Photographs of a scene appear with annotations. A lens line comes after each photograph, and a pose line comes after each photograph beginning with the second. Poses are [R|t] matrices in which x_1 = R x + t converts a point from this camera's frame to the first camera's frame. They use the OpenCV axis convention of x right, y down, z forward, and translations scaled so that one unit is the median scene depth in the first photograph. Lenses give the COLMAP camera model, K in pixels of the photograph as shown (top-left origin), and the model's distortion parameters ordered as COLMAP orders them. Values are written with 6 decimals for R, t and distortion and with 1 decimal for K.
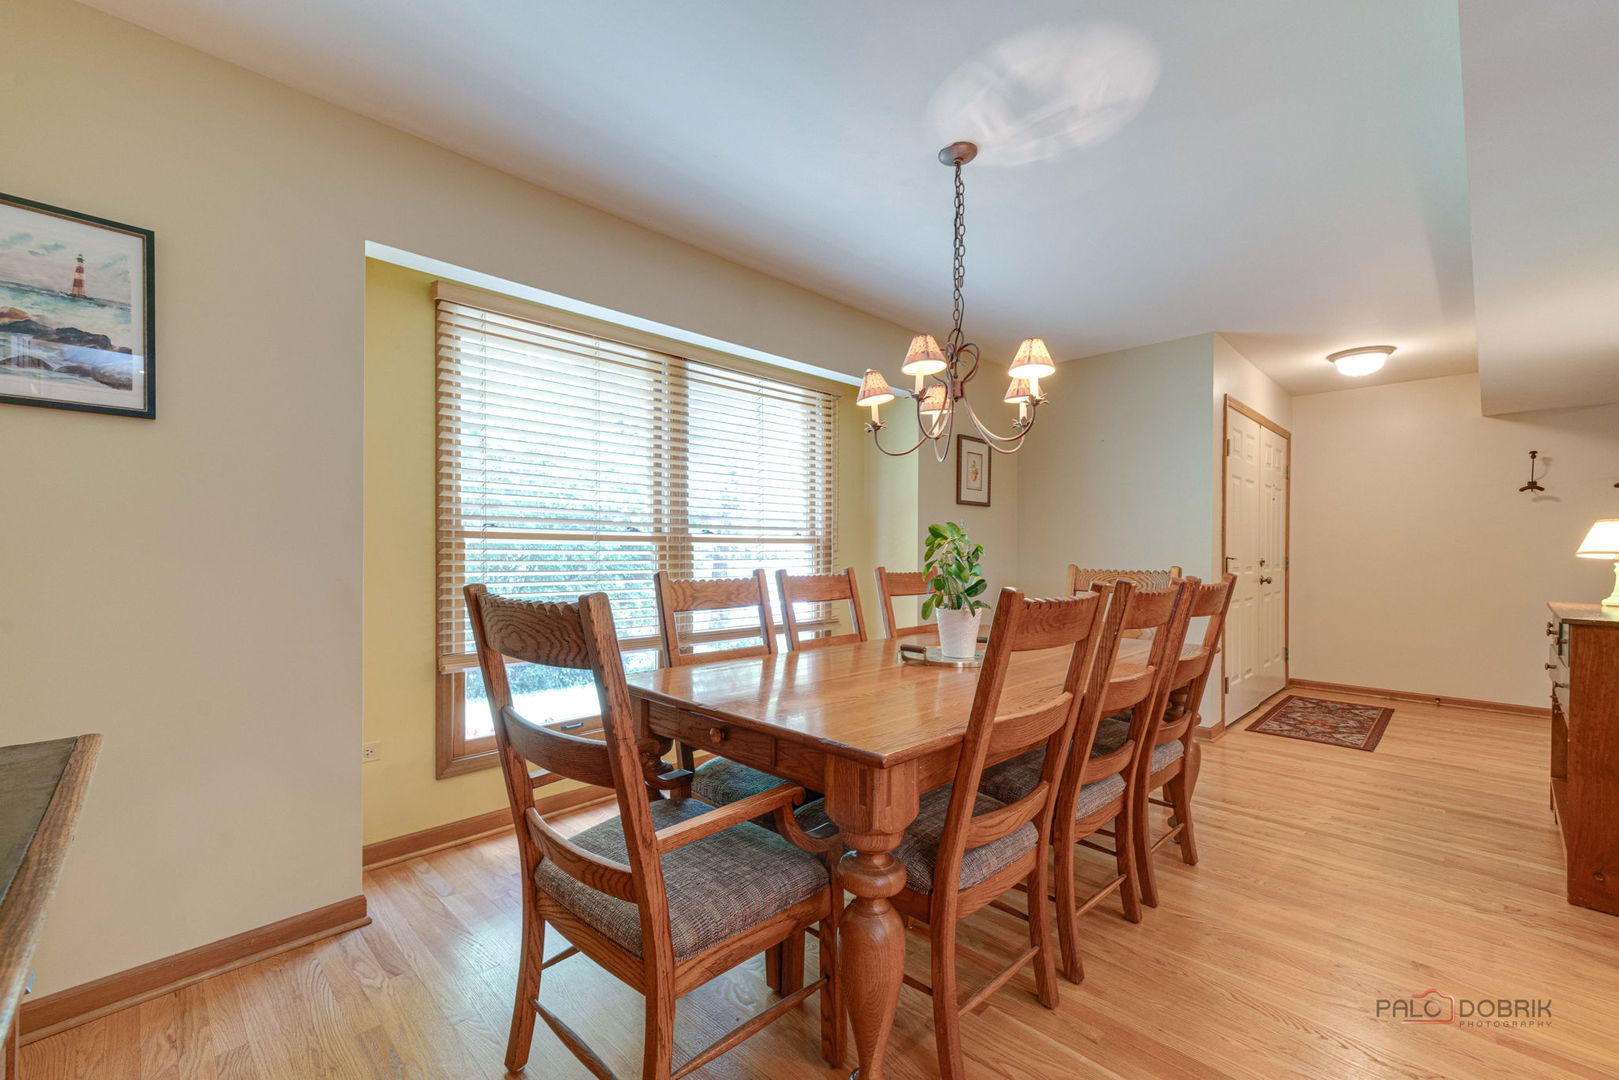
lens RADIAL K [[686.3, 0, 810.4], [0, 686.3, 551.9], [0, 0, 1]] dist [0.009659, -0.000149]
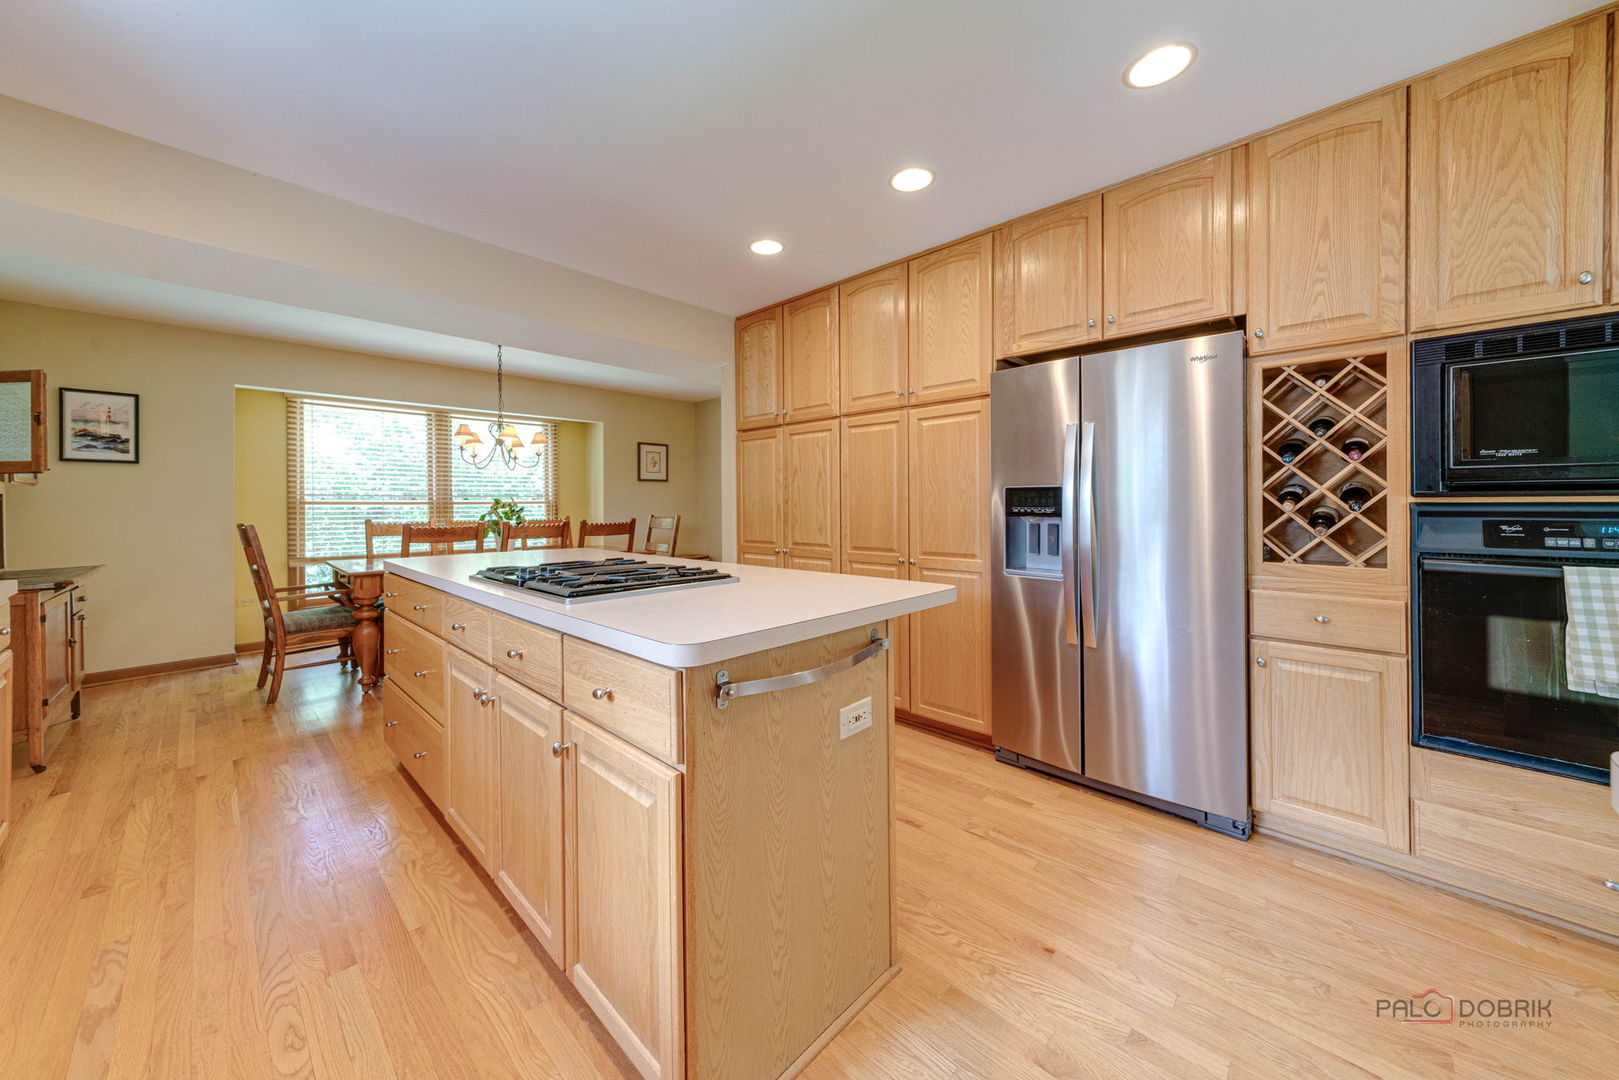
lens RADIAL K [[577.1, 0, 793.6], [0, 577.1, 500.1], [0, 0, 1]] dist [0.013935, 0.000245]
pose [[0.999877, -0.007645, 0.013696, 0.982424], [0.007779, 0.999922, -0.009799, -0.005477], [-0.013620, 0.009904, 0.999858, -0.825358]]
